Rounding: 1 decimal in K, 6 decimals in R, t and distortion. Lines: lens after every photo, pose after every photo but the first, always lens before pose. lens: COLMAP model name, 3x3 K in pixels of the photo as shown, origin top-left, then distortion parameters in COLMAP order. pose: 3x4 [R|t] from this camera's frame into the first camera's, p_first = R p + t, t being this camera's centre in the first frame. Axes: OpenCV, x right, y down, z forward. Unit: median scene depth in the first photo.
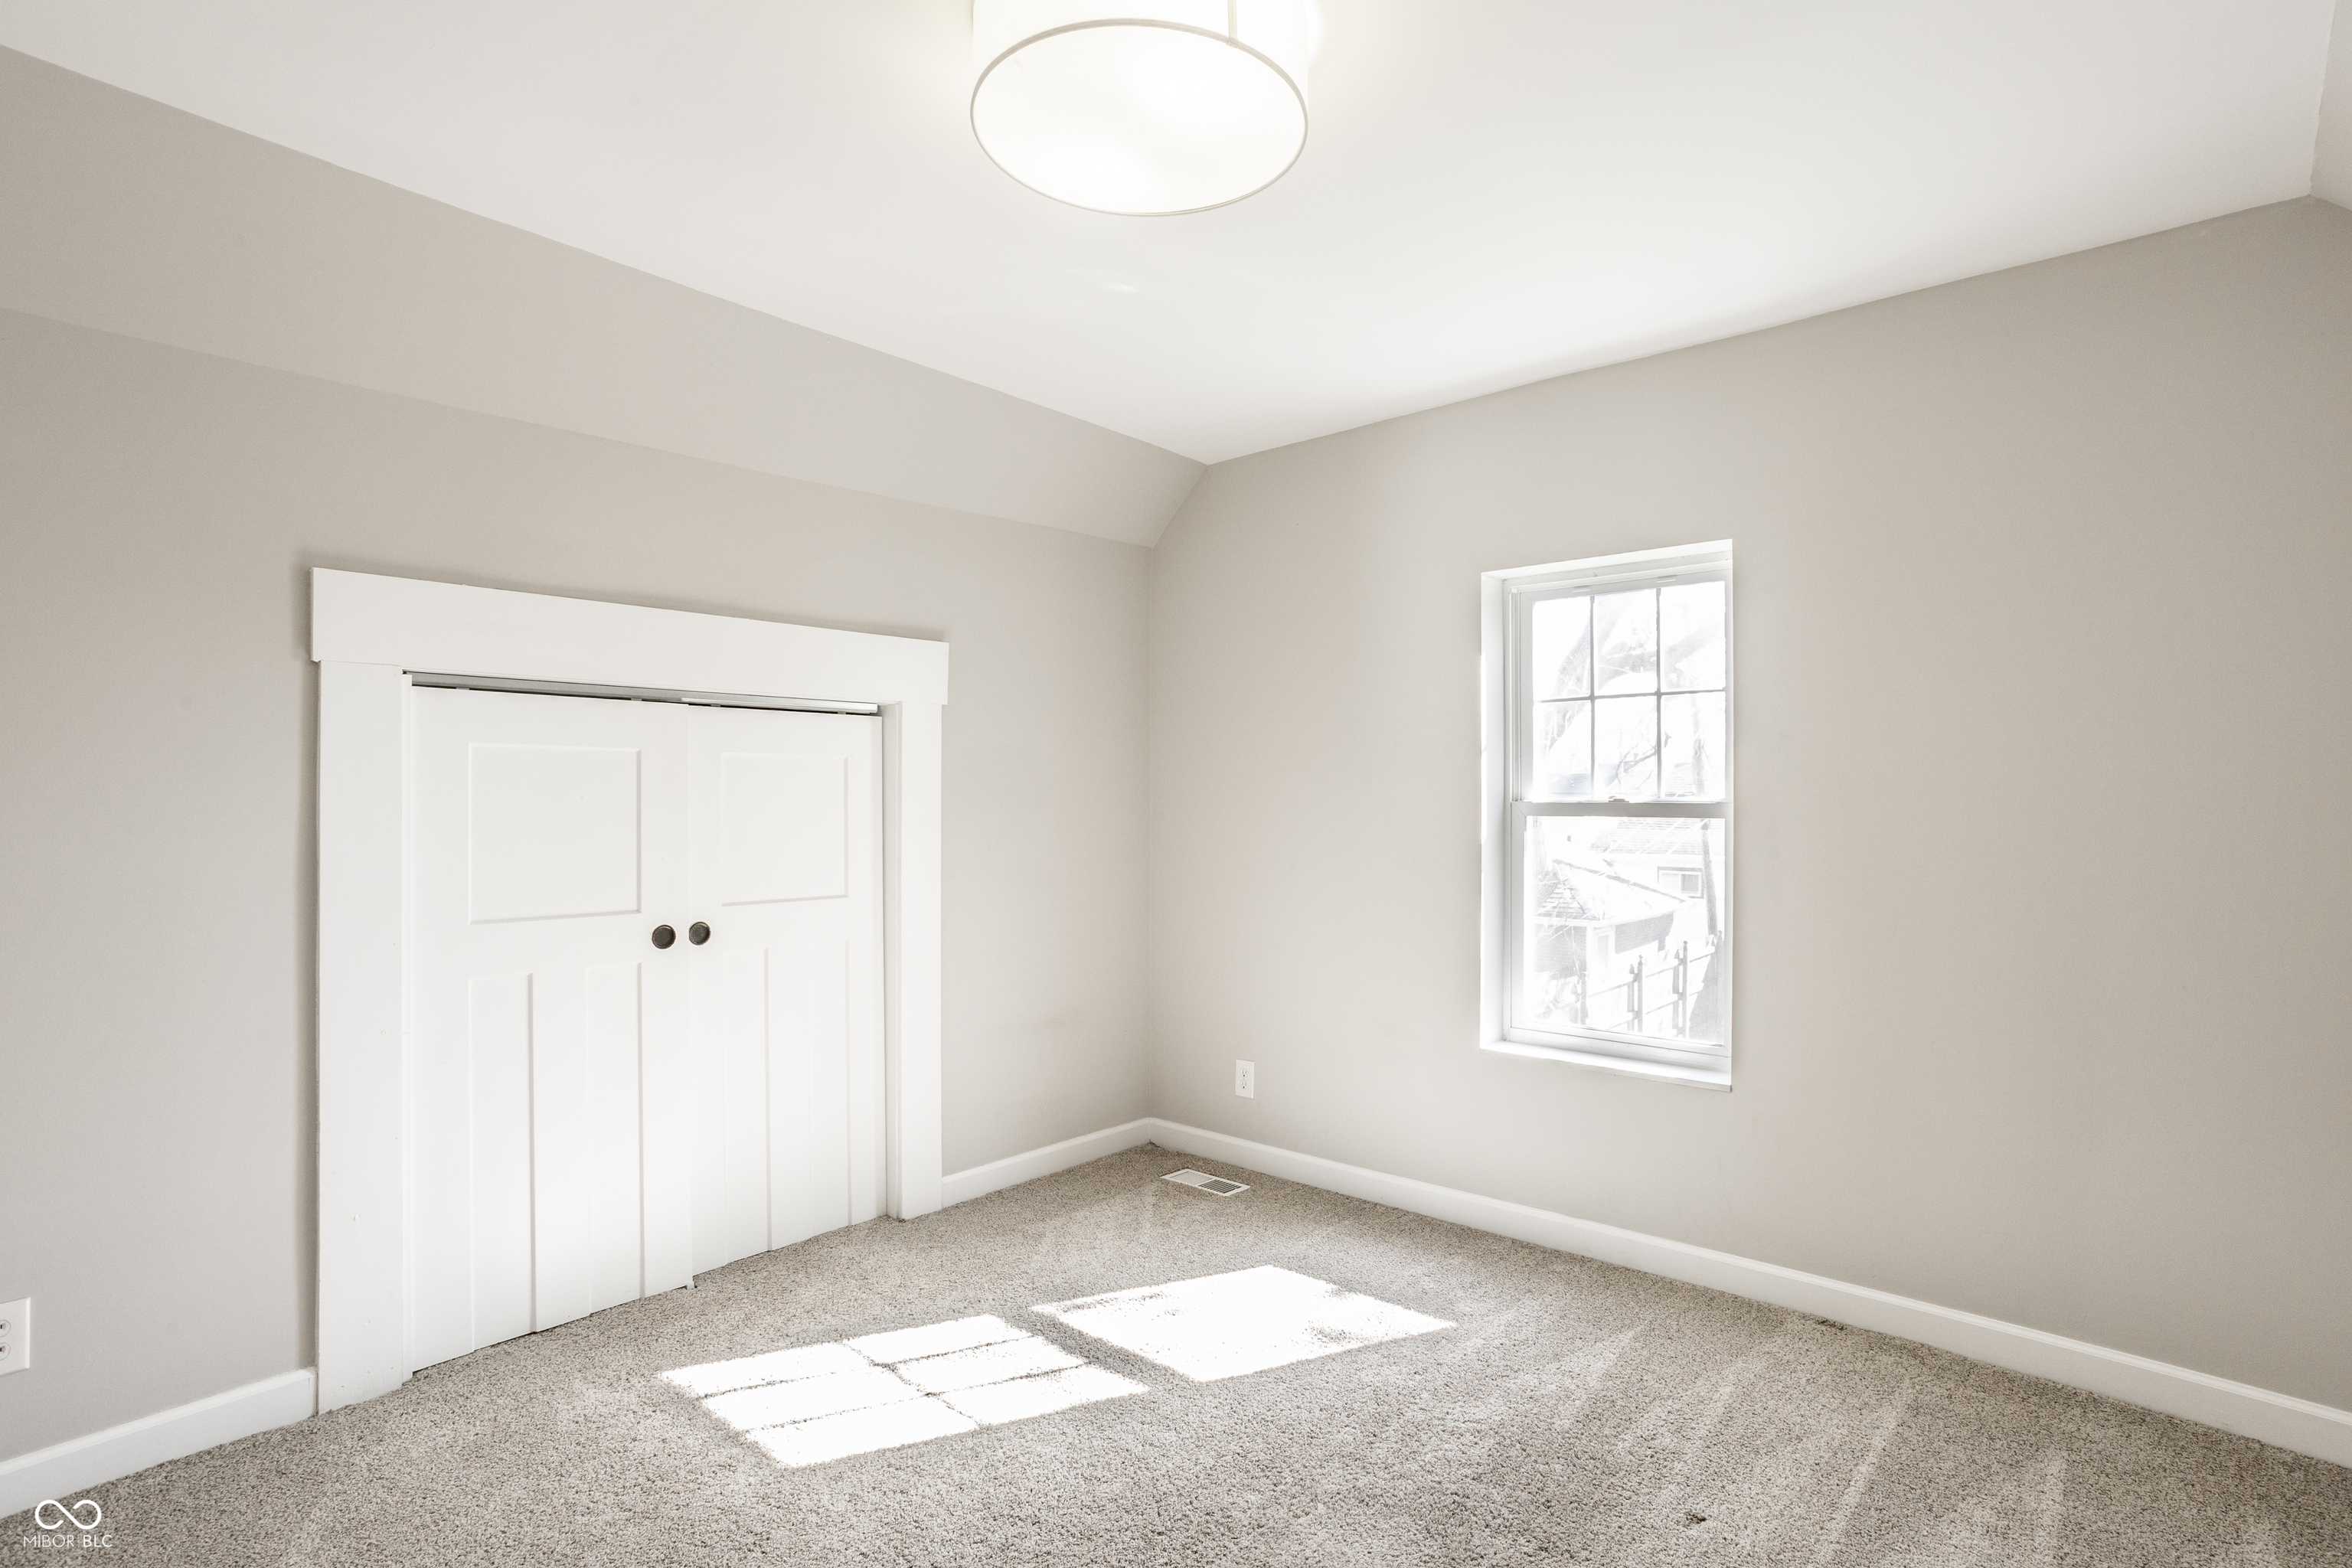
lens RADIAL K [[1168.2, 0, 1175.5], [0, 1168.2, 799.5], [0, 0, 1]] dist [-0.068148, 0.037096]
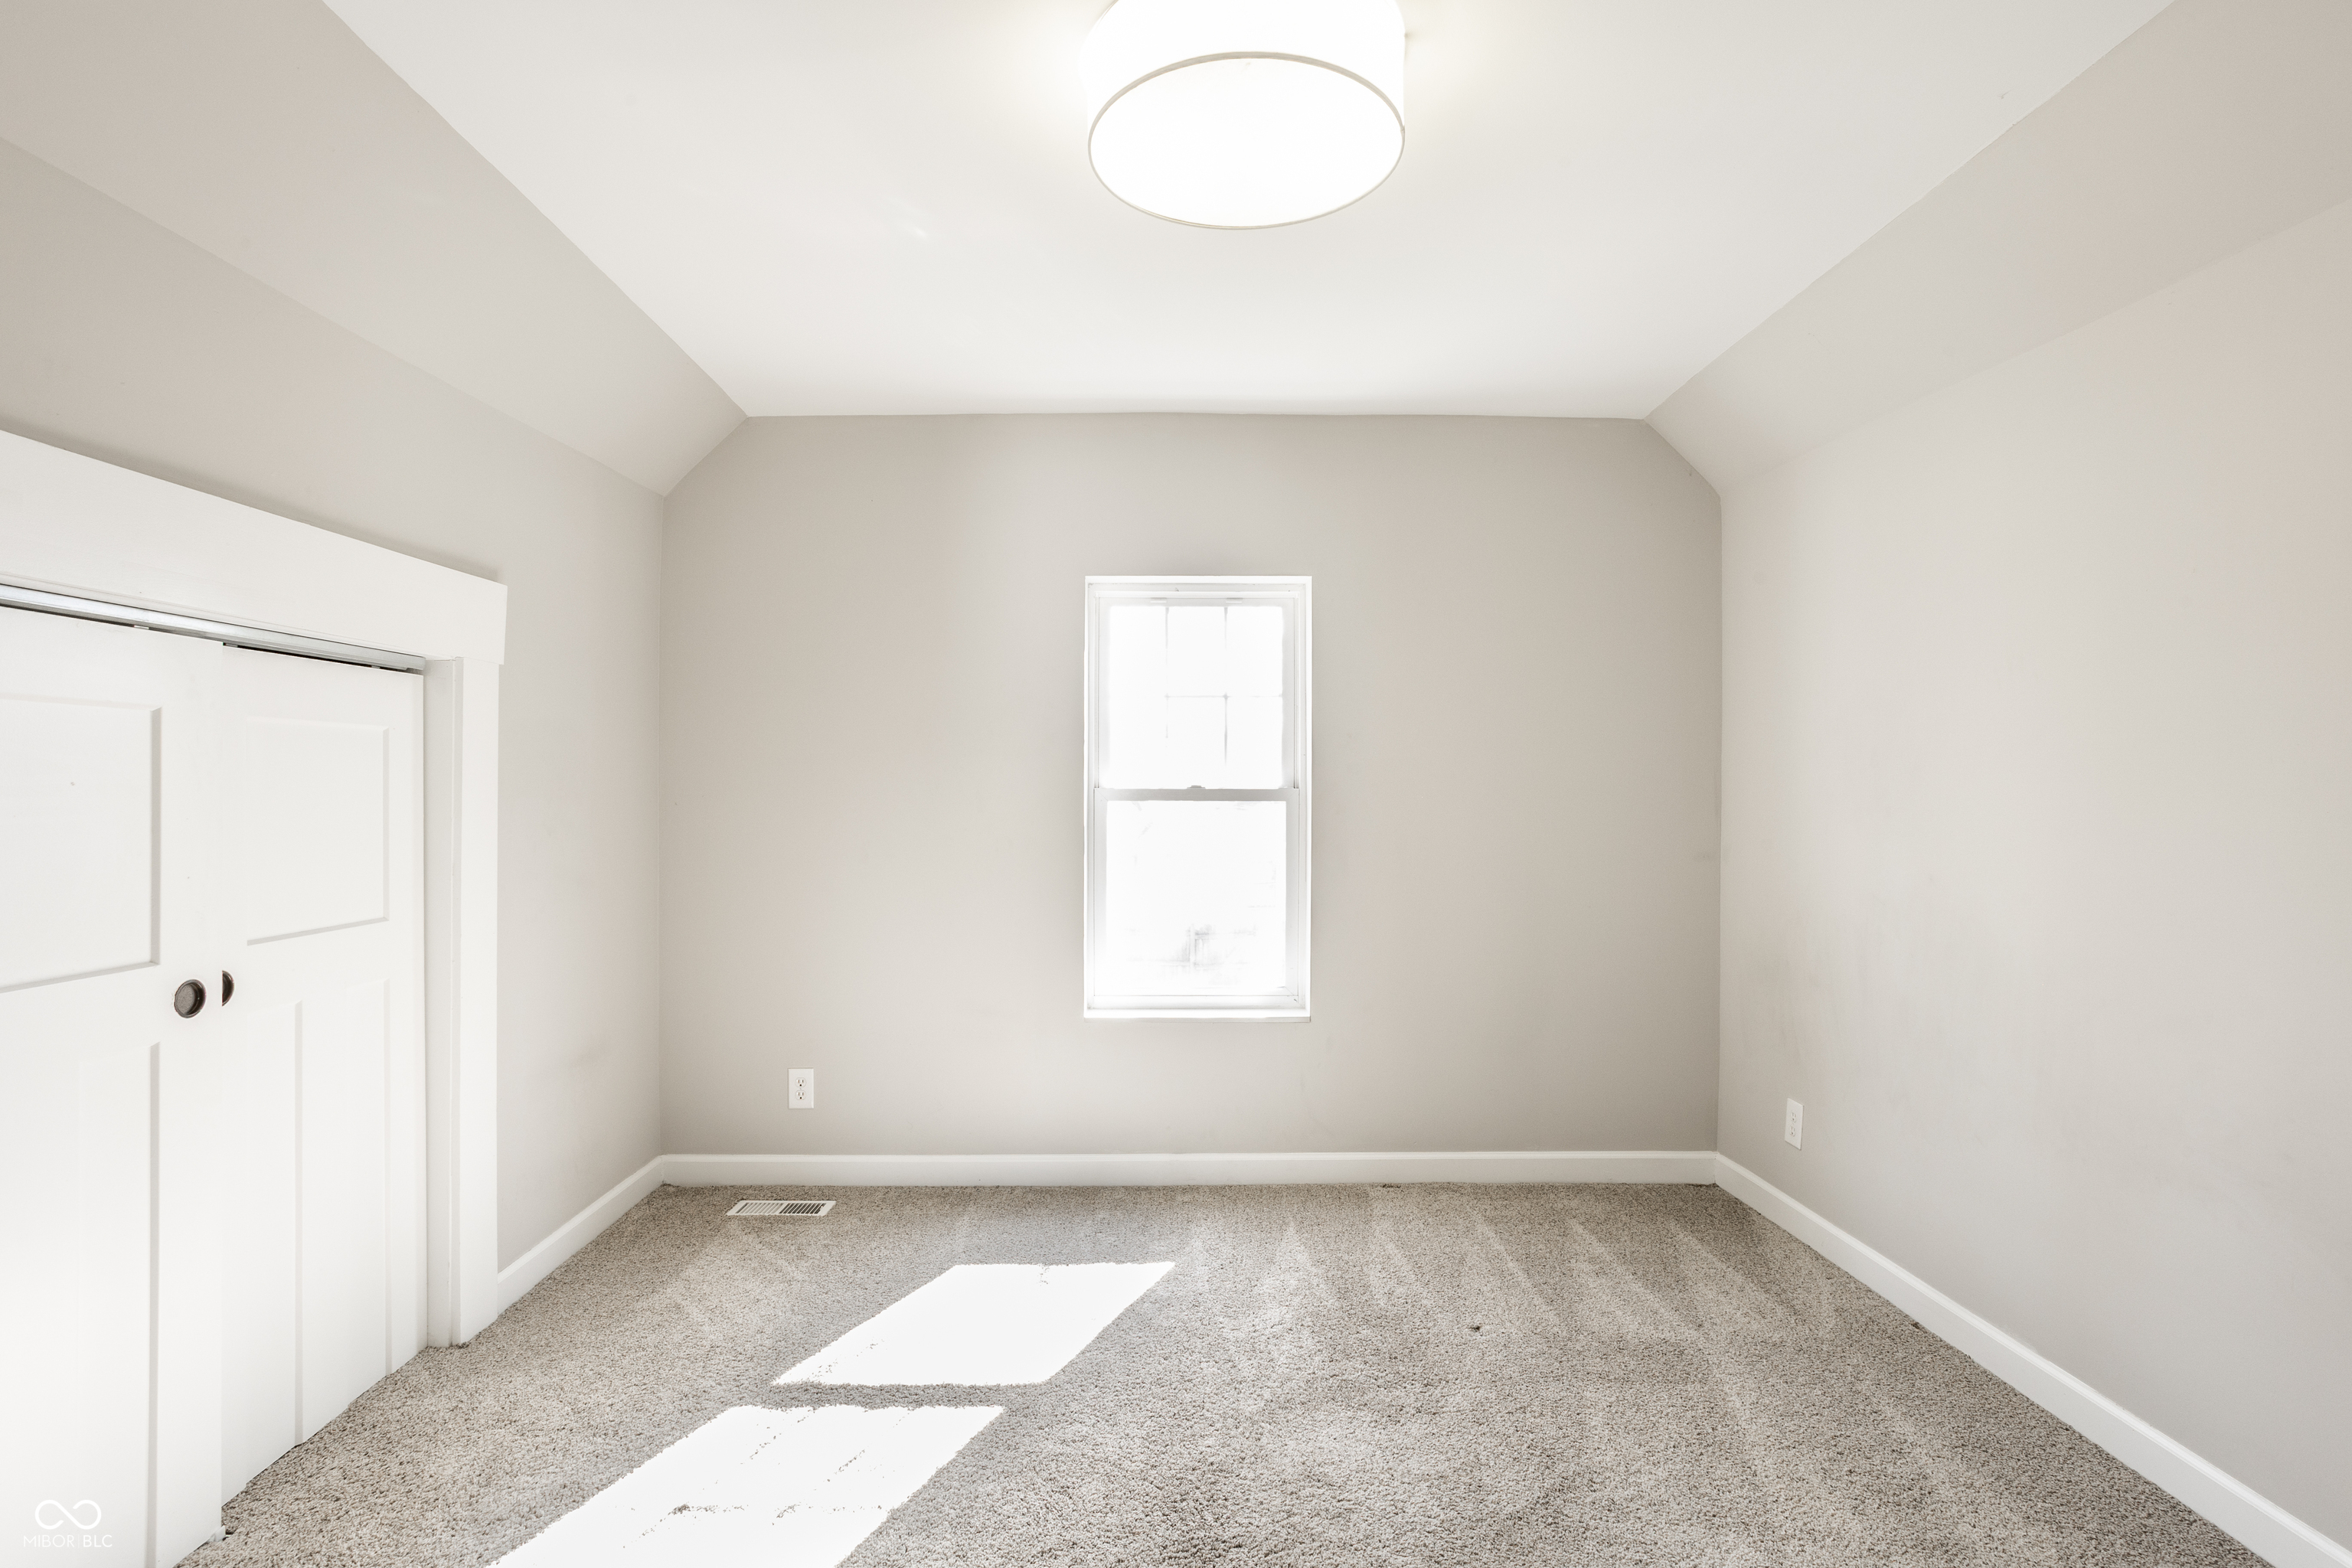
lens RADIAL K [[1189.0, 0, 1176.0], [0, 1189.0, 784.0], [0, 0, 1]] dist [-0.070239, 0.039967]
pose [[0.735027, 0.001307, 0.678036, -0.427773], [-0.000397, 0.999999, -0.001497, 0.000112], [-0.678037, 0.000831, 0.735027, 0.138377]]
